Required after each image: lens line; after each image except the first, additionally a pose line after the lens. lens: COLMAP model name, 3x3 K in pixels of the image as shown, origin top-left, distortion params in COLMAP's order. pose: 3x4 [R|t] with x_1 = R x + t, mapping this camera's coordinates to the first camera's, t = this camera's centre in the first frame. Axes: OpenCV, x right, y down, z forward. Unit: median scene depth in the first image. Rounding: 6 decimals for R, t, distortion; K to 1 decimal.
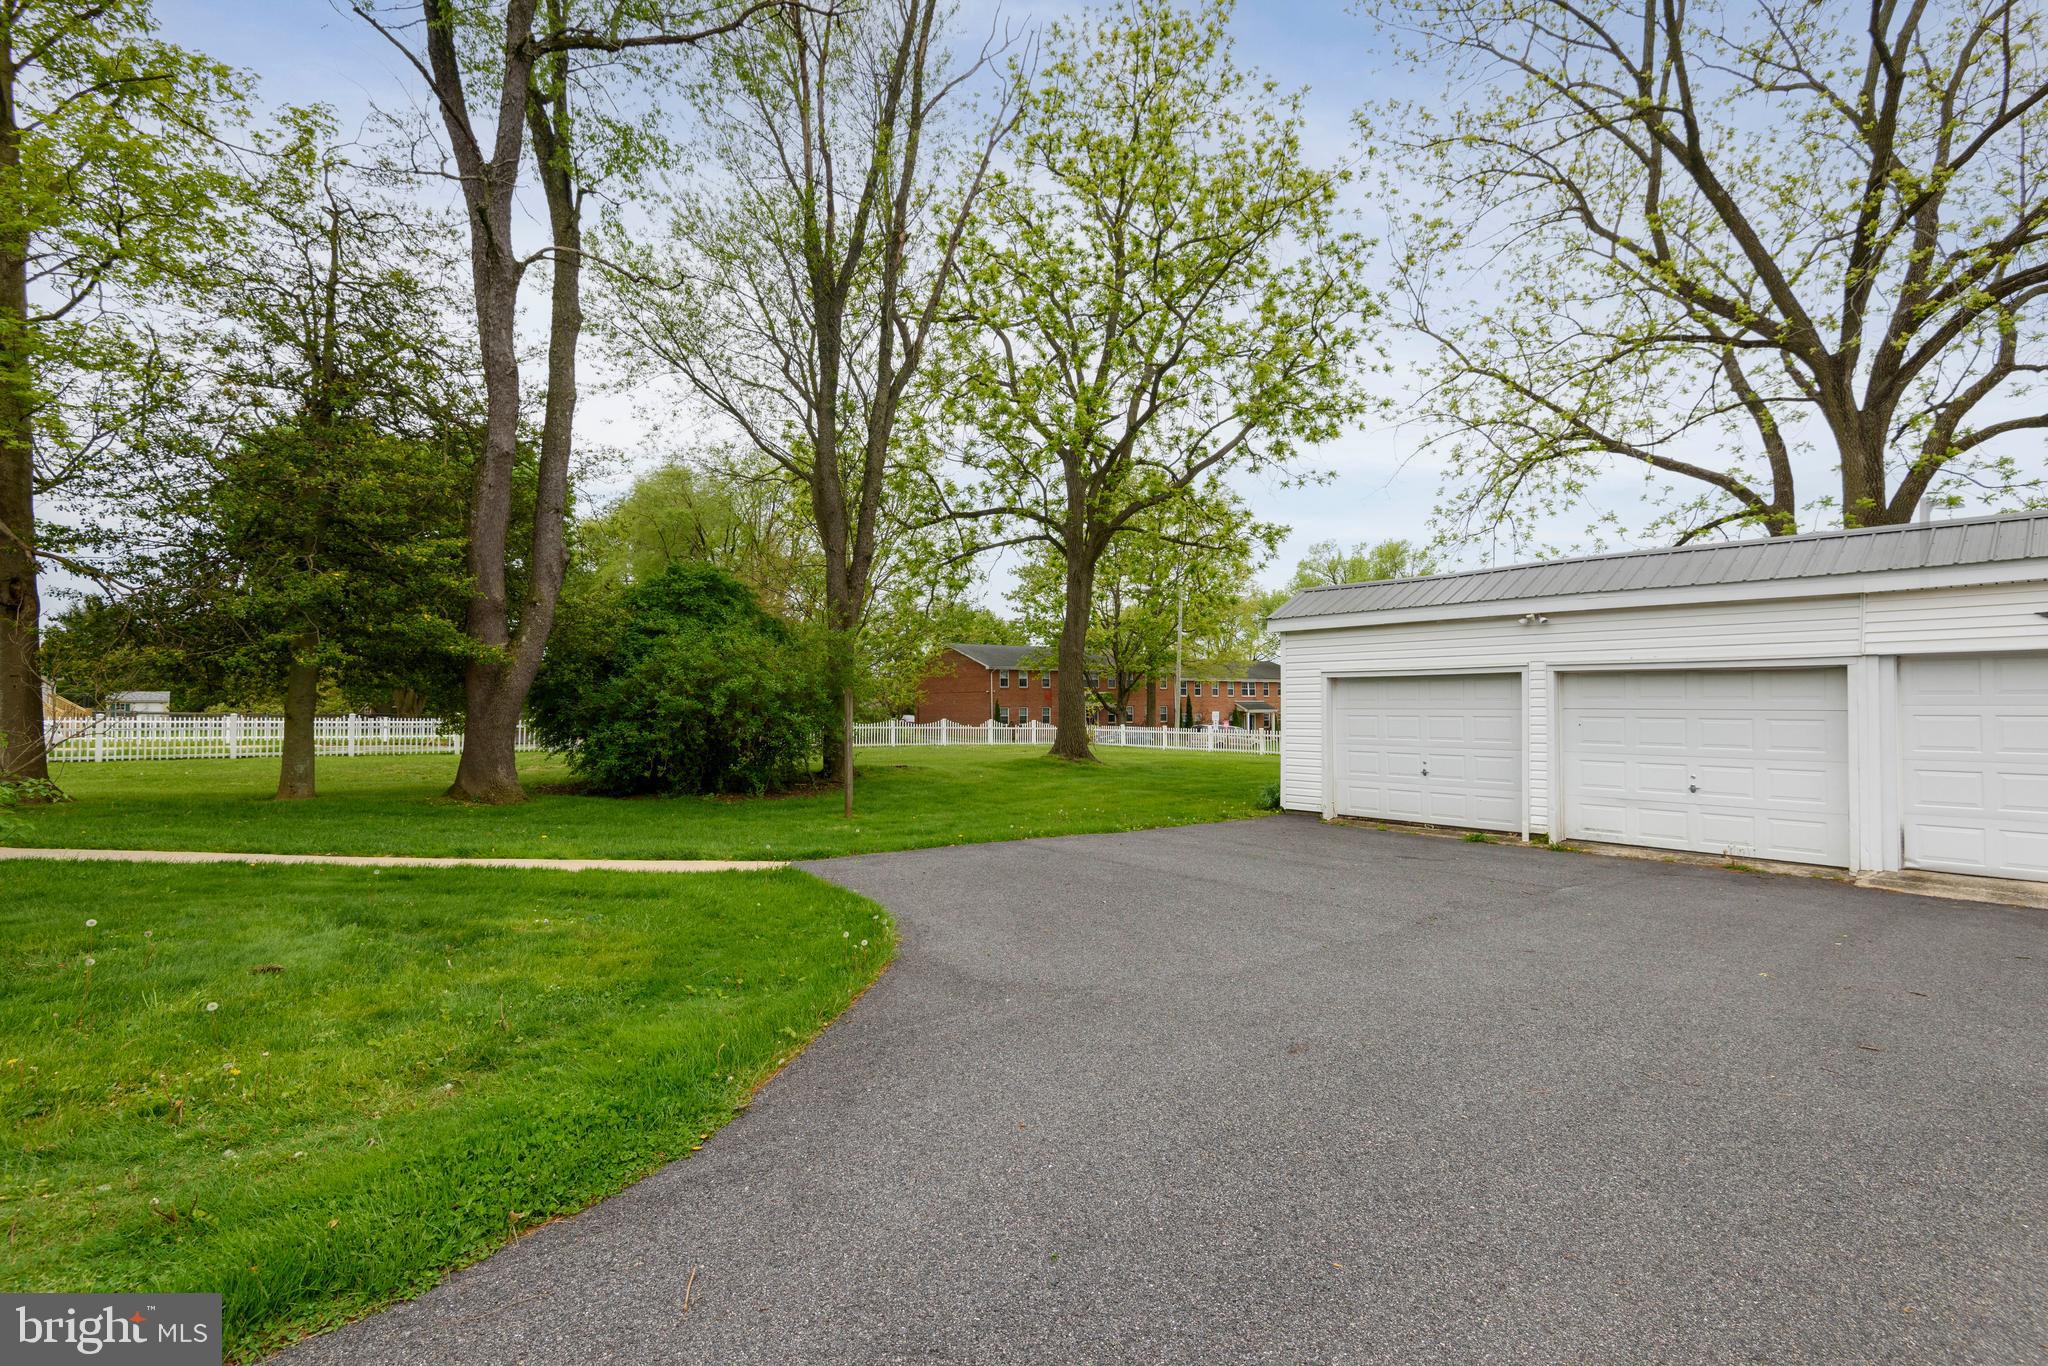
lens RADIAL K [[938.0, 0, 1025.3], [0, 938.0, 689.7], [0, 0, 1]] dist [-0.021328, -0.001091]
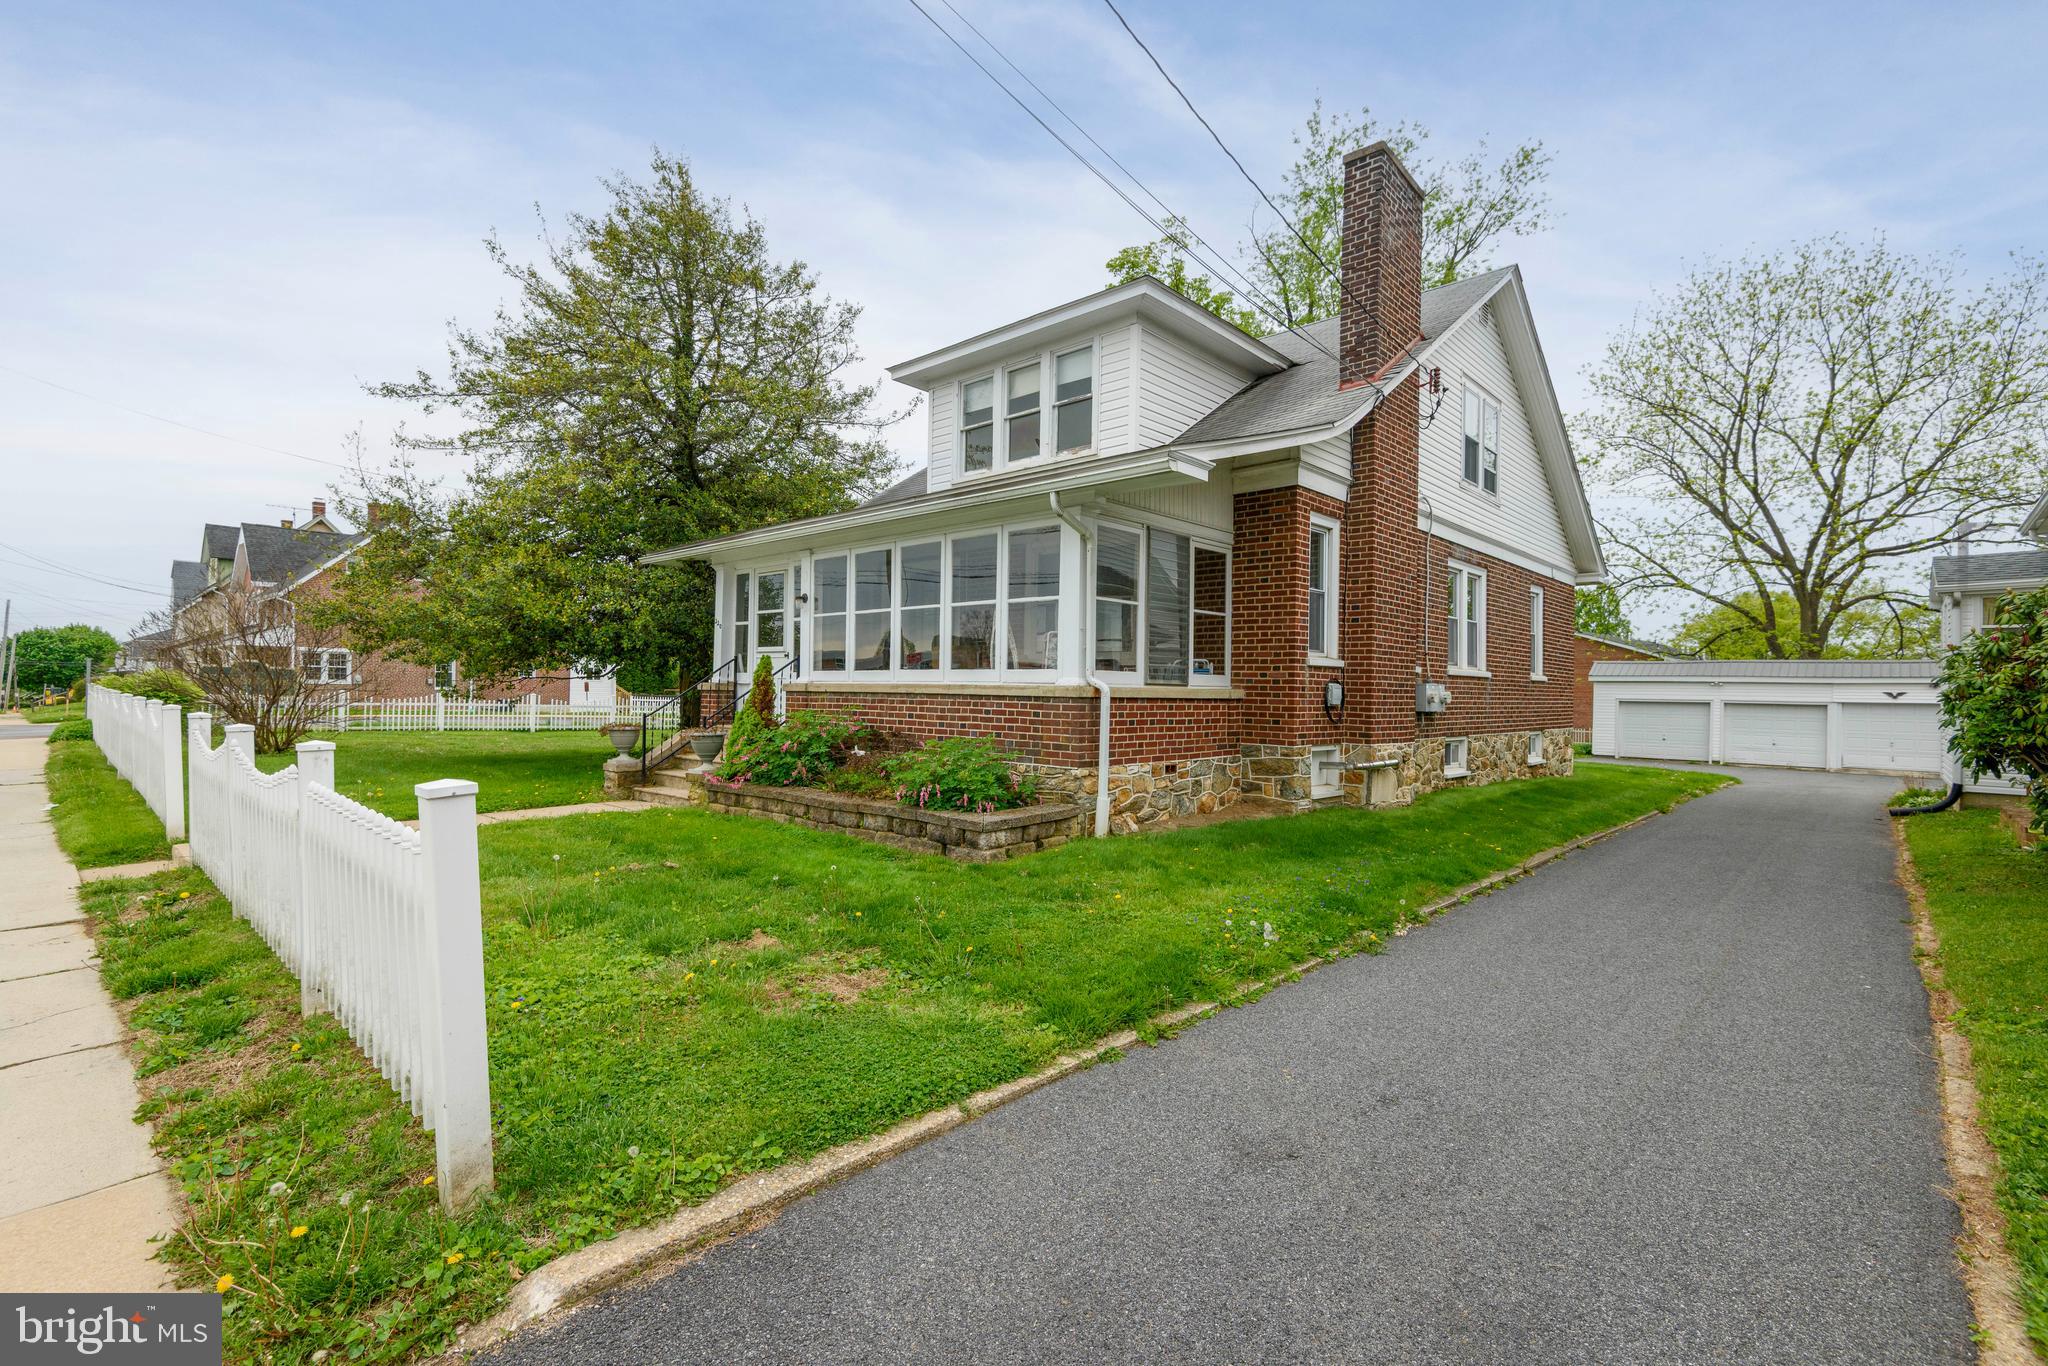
lens RADIAL K [[938.9, 0, 1021.5], [0, 938.9, 681.5], [0, 0, 1]] dist [-0.006423, -0.000391]
pose [[0.993493, 0.024043, 0.111327, -1.413094], [-0.024367, 0.999702, 0.001547, -0.028565], [-0.111257, -0.004250, 0.993783, -1.201945]]
